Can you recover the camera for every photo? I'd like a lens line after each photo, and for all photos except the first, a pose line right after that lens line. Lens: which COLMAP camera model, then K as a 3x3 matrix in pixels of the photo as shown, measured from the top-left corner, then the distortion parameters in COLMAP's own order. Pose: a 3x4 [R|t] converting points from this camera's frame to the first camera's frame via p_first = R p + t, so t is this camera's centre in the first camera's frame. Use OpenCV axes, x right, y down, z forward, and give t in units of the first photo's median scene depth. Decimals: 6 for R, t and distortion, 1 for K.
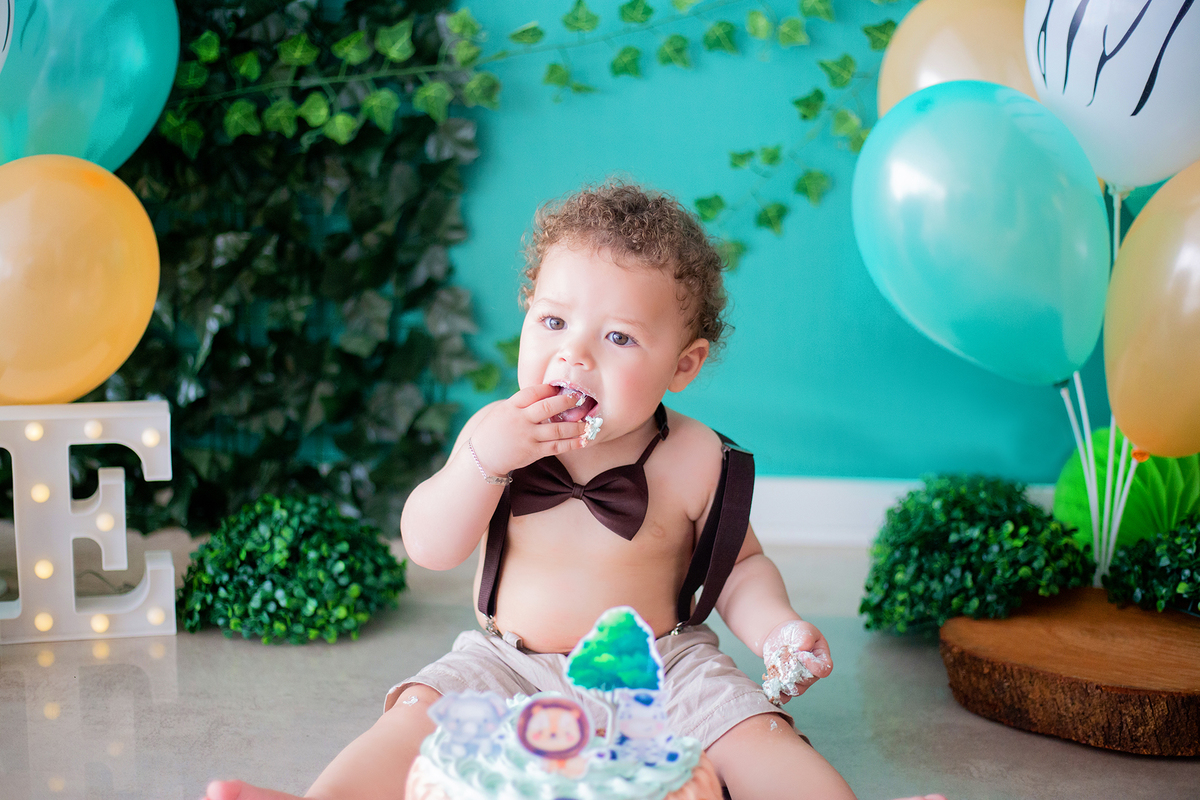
lens RADIAL K [[1760.9, 0, 595.0], [0, 1760.9, 403.9], [0, 0, 1]] dist [-0.113421, -0.063468]
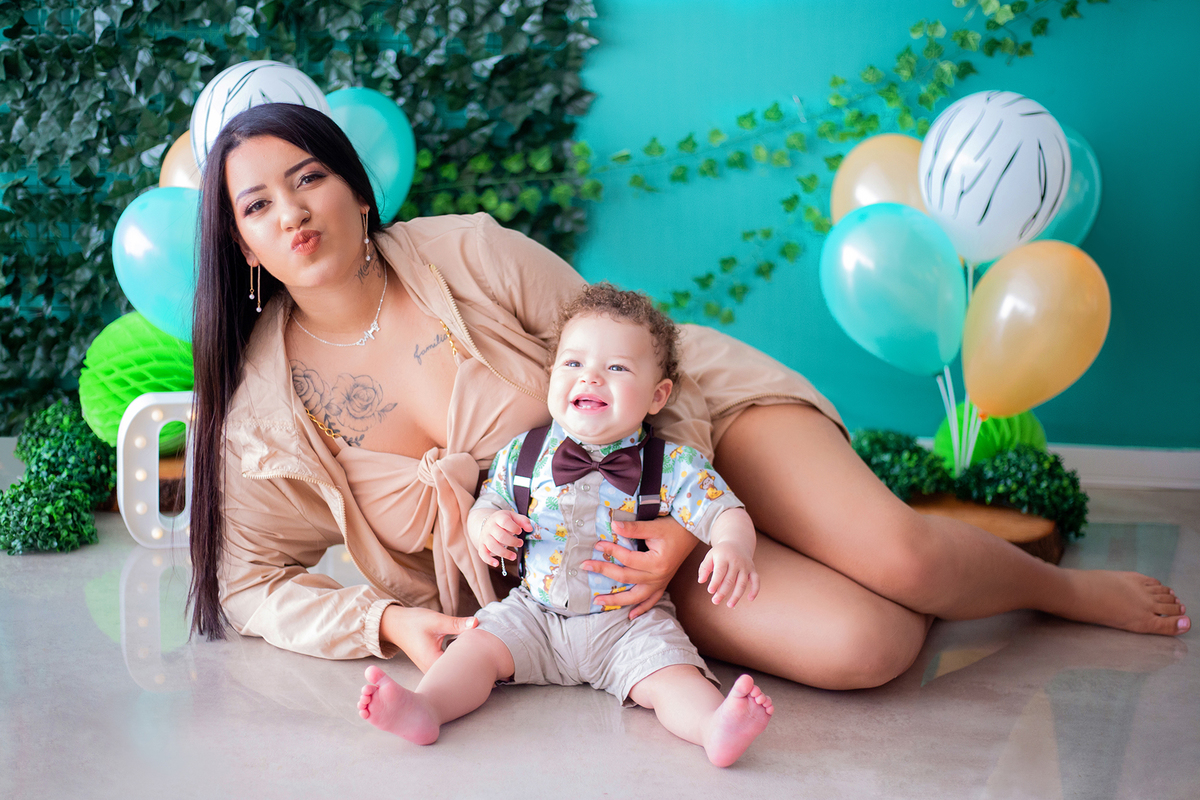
lens RADIAL K [[1735.6, 0, 593.0], [0, 1735.6, 406.6], [0, 0, 1]] dist [-0.109908, -0.069322]
pose [[0.998719, 0.015490, 0.048163, -0.152975], [-0.015484, 0.999880, -0.000508, 0.027068], [-0.048165, -0.000238, 0.998839, -0.683160]]
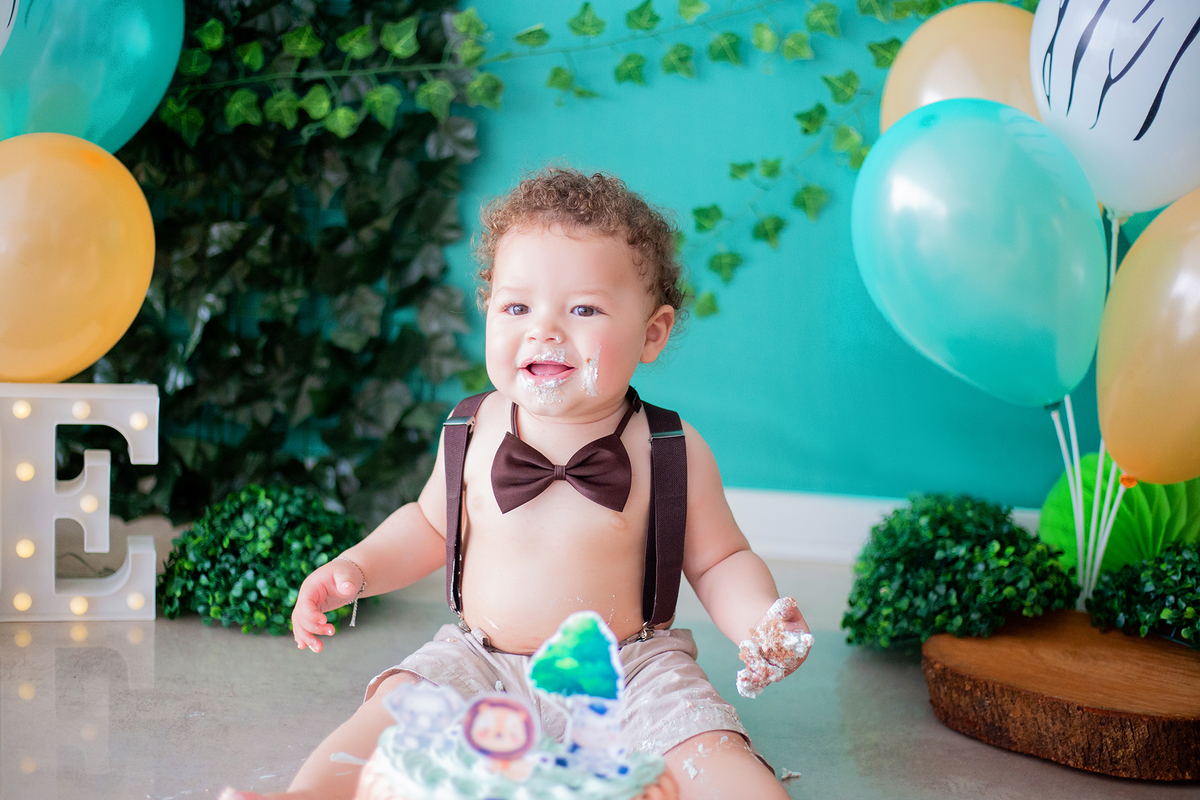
lens RADIAL K [[1760.9, 0, 595.0], [0, 1760.9, 403.9], [0, 0, 1]] dist [-0.113421, -0.063468]
pose [[0.999020, 0.042565, 0.012168, -0.007013], [-0.042403, 0.999012, -0.013290, 0.011471], [-0.012722, 0.012761, 0.999838, 0.002324]]
